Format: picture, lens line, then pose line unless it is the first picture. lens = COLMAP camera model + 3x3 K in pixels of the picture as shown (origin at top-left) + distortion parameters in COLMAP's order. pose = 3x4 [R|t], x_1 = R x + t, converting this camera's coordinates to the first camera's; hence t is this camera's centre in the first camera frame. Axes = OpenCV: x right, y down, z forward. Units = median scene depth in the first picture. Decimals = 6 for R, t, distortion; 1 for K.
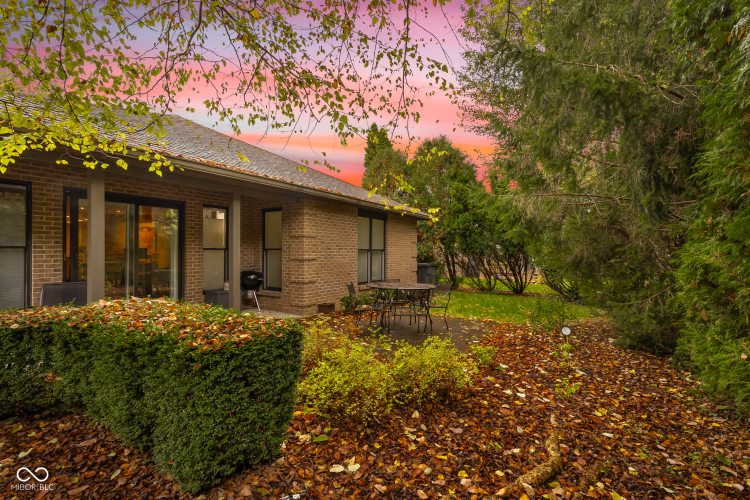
lens RADIAL K [[329.5, 0, 374.3], [0, 329.5, 252.7], [0, 0, 1]] dist [0.000860, -0.000380]
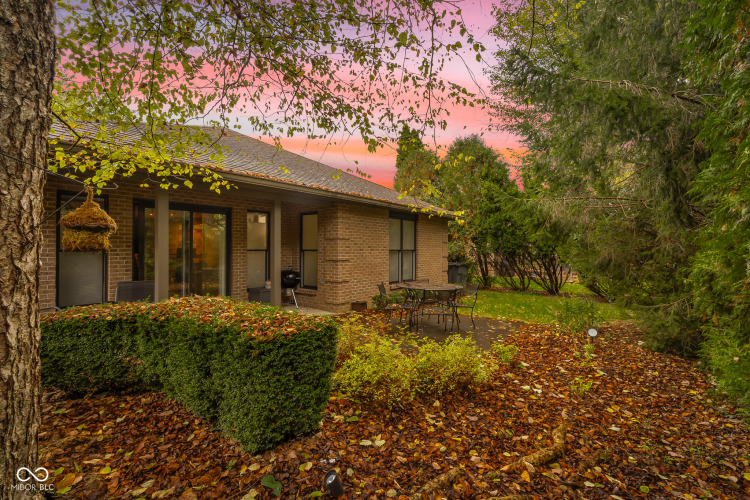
lens RADIAL K [[329.5, 0, 376.4], [0, 329.5, 249.4], [0, 0, 1]] dist [0.000860, -0.000380]
pose [[0.995573, -0.001455, -0.093981, 0.020953], [0.001174, 0.999995, -0.003048, -0.021799], [0.093985, 0.002924, 0.995569, -0.101374]]
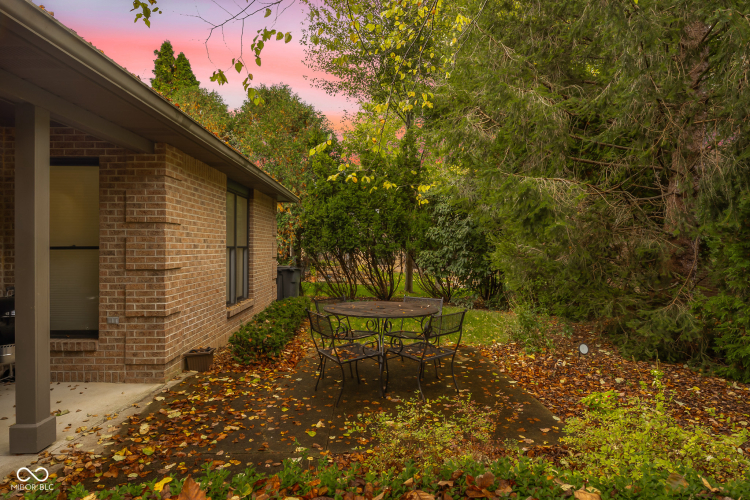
lens RADIAL K [[425.2, 0, 375.4], [0, 425.2, 245.9], [0, 0, 1]] dist [0.001499, 0.000282]
pose [[0.831825, -0.001566, 0.555036, -0.612185], [0.004191, 0.999985, -0.003459, -0.020223], [-0.555023, 0.005203, 0.831819, 0.585565]]
